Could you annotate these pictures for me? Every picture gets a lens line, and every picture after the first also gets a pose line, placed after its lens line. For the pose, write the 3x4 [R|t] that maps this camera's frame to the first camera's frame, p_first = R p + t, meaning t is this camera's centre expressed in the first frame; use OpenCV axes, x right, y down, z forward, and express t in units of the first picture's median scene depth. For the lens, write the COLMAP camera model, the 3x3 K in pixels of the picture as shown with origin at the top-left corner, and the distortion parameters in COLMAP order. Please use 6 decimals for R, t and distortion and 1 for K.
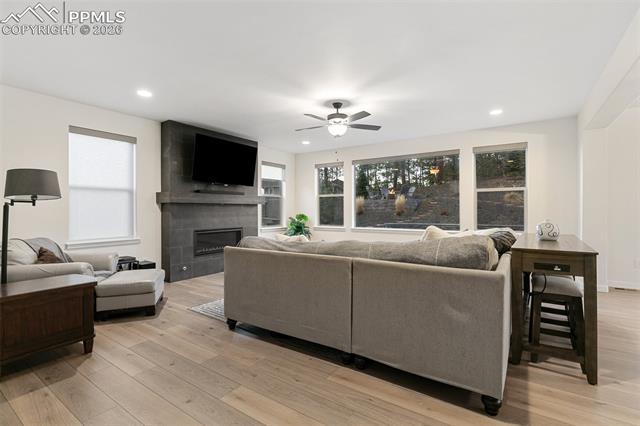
lens RADIAL K [[295.1, 0, 322.4], [0, 295.1, 209.1], [0, 0, 1]] dist [0.000510, -0.001197]
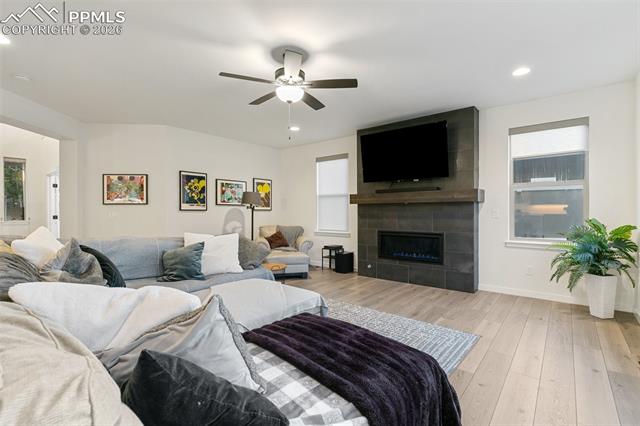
lens RADIAL K [[295.1, 0, 323.6], [0, 295.1, 213.4], [0, 0, 1]] dist [0.000510, -0.001197]
pose [[-0.098957, 0.001933, -0.995090, 0.570932], [-0.005787, 0.999980, 0.002518, 0.011726], [0.995075, 0.006008, -0.098944, 0.915049]]
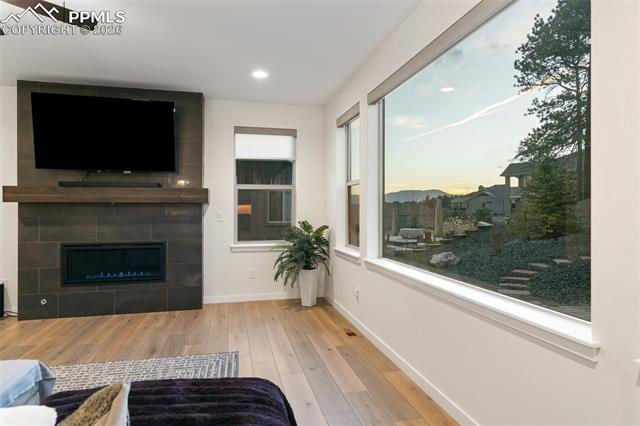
lens RADIAL K [[377.4, 0, 319.4], [0, 377.4, 209.0], [0, 0, 1]] dist [0.003973, -0.000616]
pose [[0.732322, -0.006328, -0.680929, 0.540964], [-0.000091, 0.999956, -0.009390, 0.002006], [0.680958, 0.006939, 0.732289, 0.777672]]
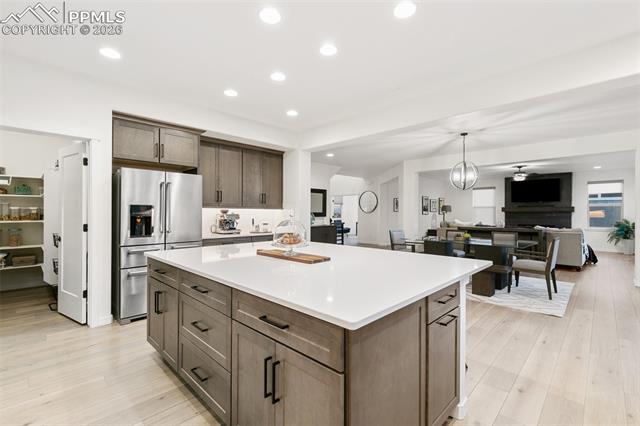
lens RADIAL K [[289.5, 0, 320.5], [0, 289.5, 215.0], [0, 0, 1]] dist [0.011440, -0.000551]
pose [[-0.179496, 0.007740, -0.983728, 1.928340], [-0.004515, 0.999952, 0.008691, -0.008136], [0.983748, 0.006002, -0.179453, -0.044110]]
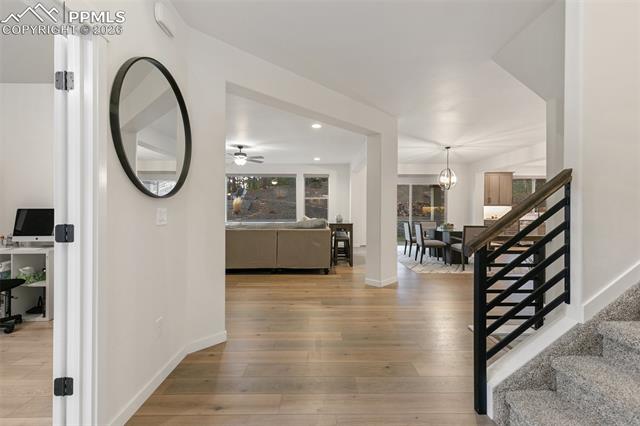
lens RADIAL K [[289.5, 0, 318.0], [0, 289.5, 209.4], [0, 0, 1]] dist [0.011440, -0.000551]
pose [[0.825035, -0.000640, 0.565081, -0.417411], [-0.000987, 0.999996, 0.002574, -0.000663], [-0.565081, -0.002682, 0.825031, -0.499367]]
